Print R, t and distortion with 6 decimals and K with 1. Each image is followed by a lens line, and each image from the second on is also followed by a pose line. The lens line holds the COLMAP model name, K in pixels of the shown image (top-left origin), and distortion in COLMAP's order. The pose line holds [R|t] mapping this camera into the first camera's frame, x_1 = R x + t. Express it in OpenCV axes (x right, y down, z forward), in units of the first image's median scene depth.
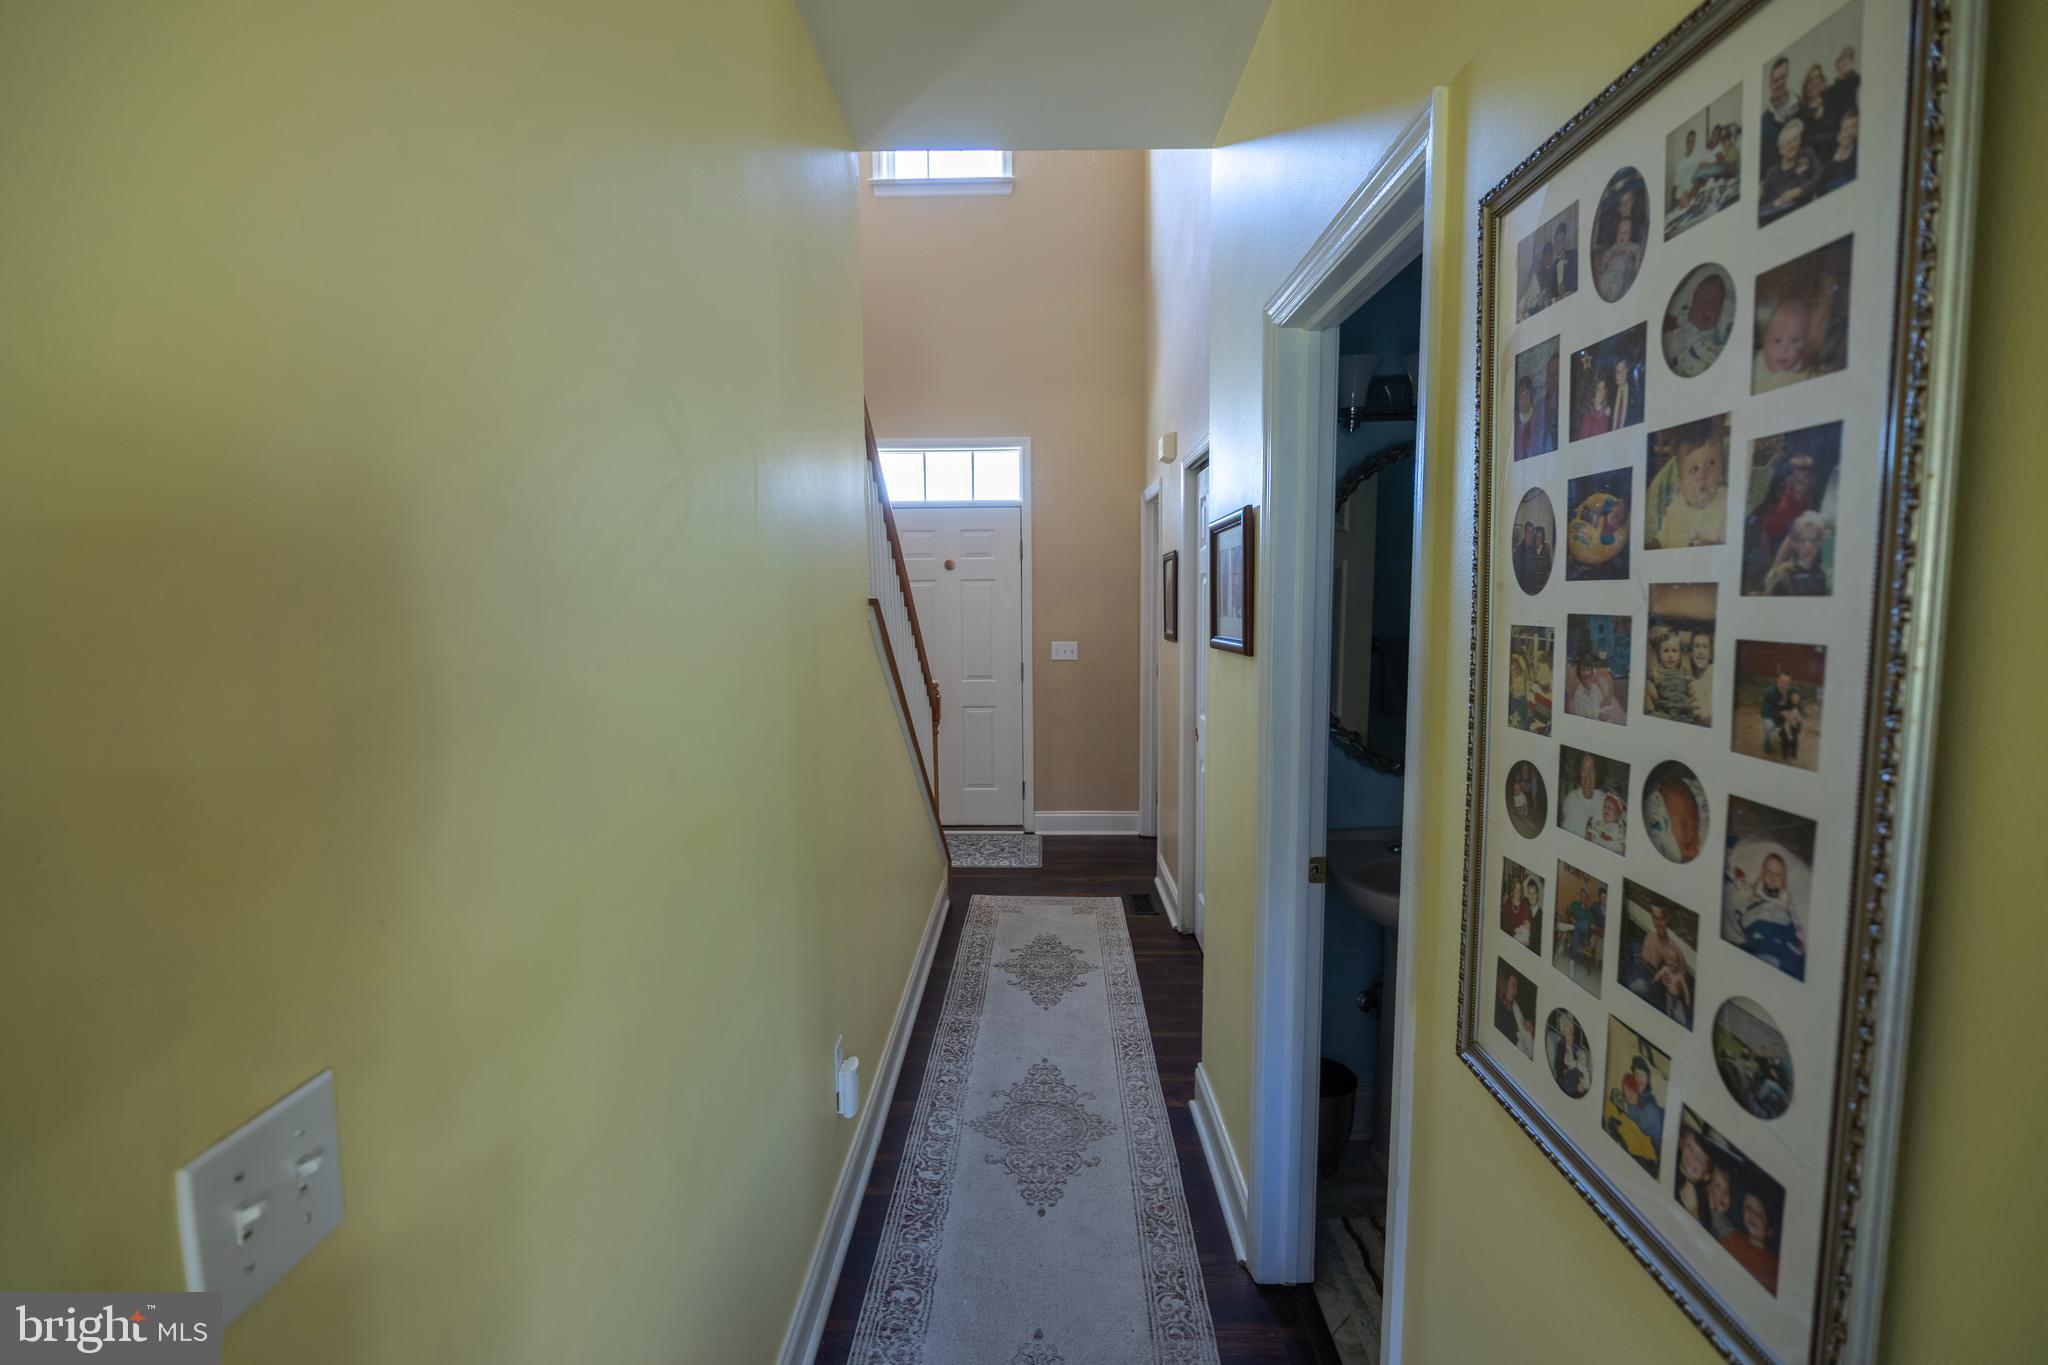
lens RADIAL K [[941.1, 0, 1022.3], [0, 941.1, 676.6], [0, 0, 1]] dist [-0.007963, -0.001133]
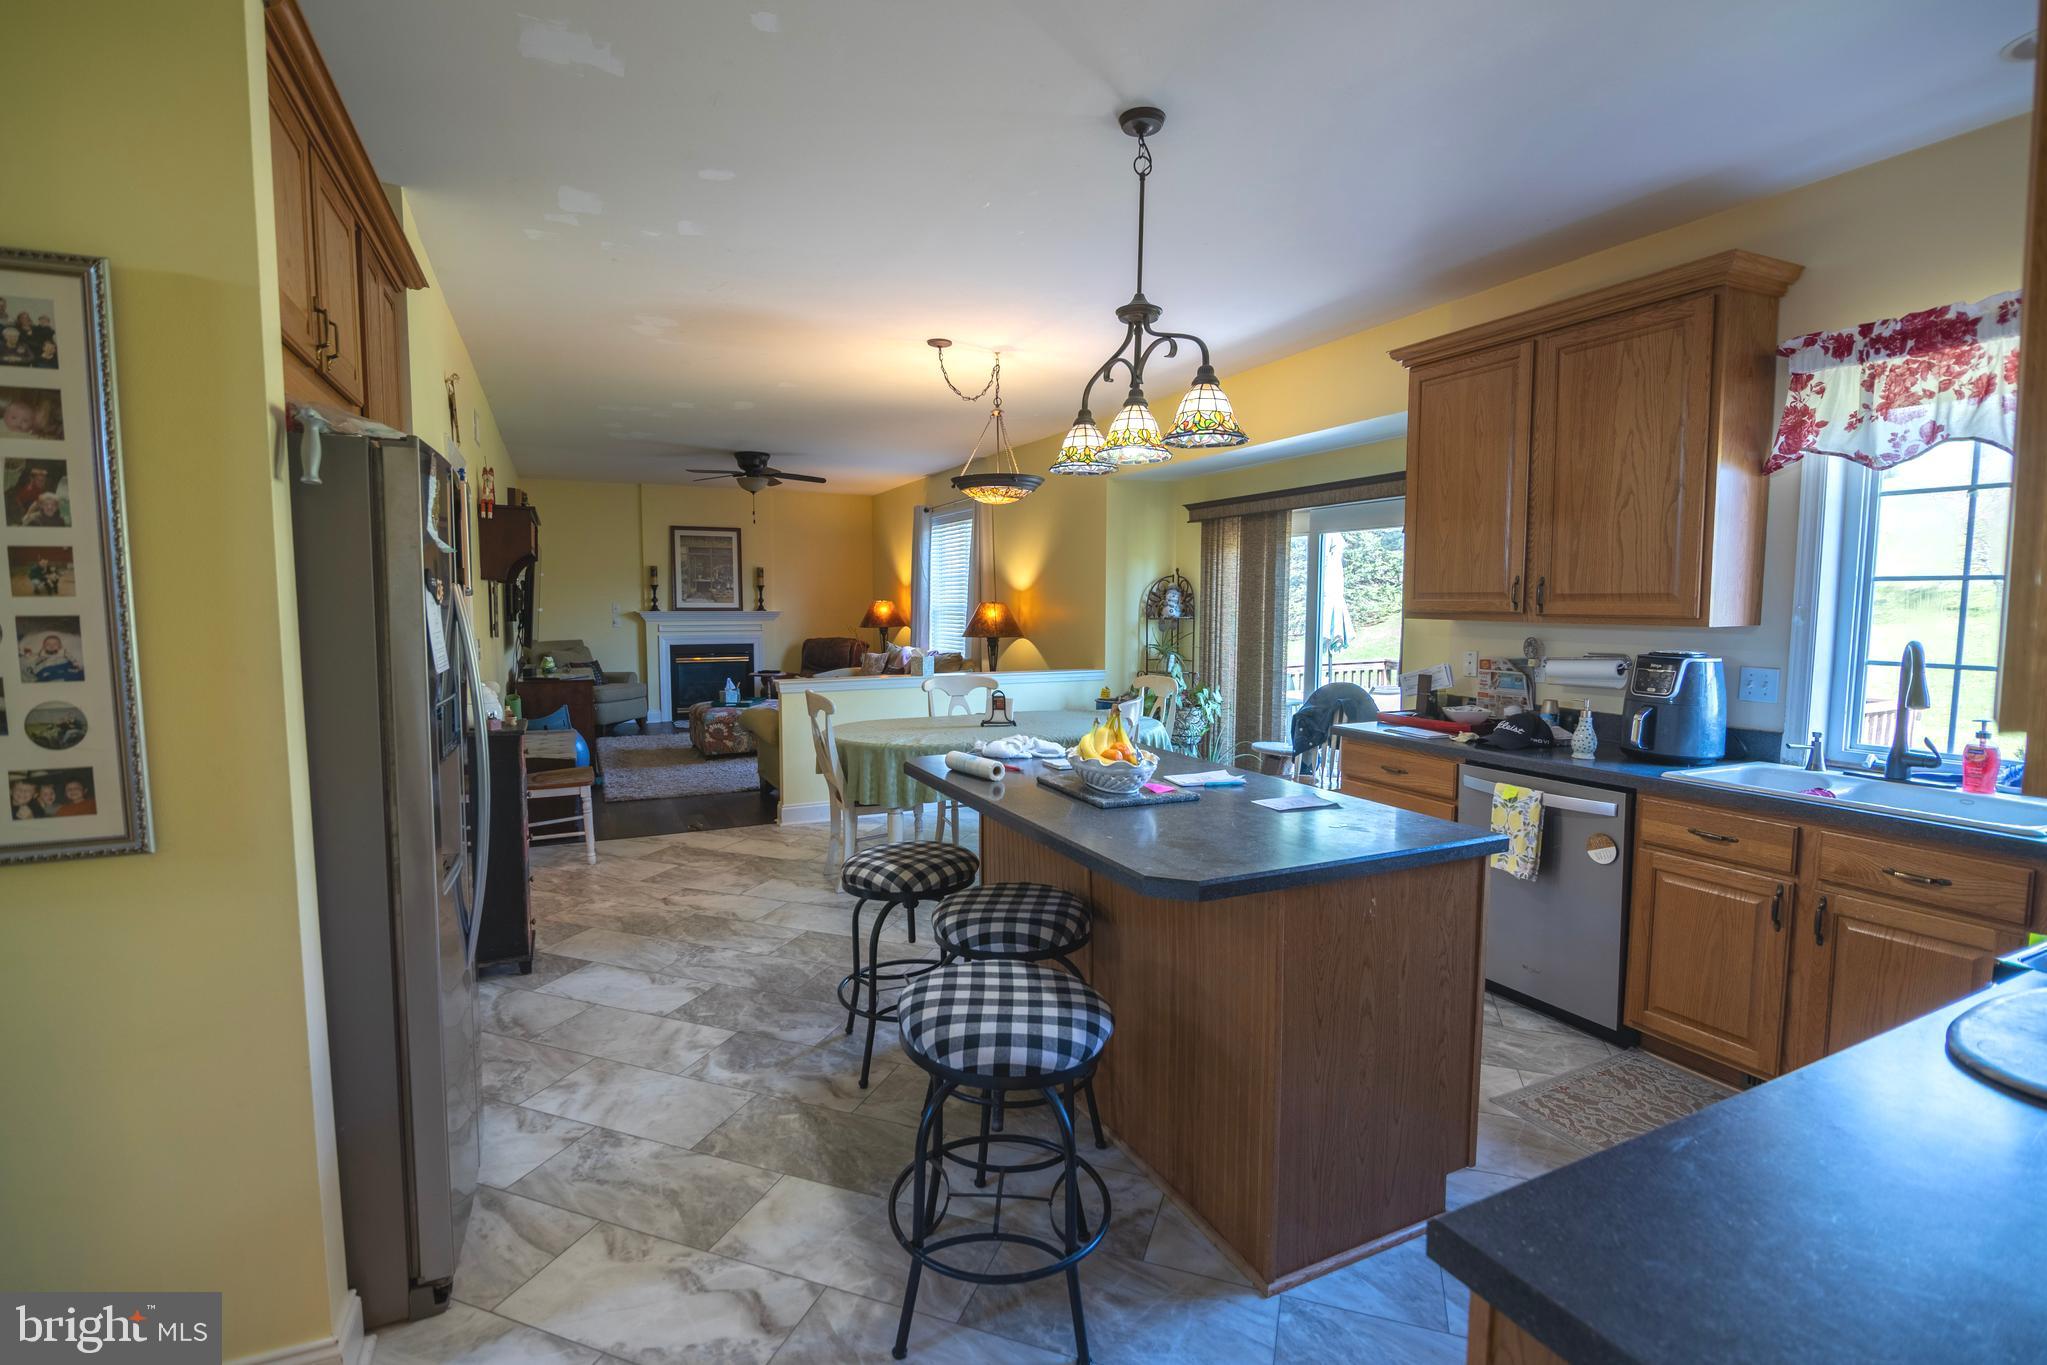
lens RADIAL K [[940.6, 0, 1023.4], [0, 940.6, 683.6], [0, 0, 1]] dist [-0.007963, -0.001133]
pose [[-0.451784, -0.069713, 0.889400, -2.477828], [0.089539, 0.988365, 0.122952, 0.244398], [-0.887623, 0.135184, -0.440285, -0.138143]]
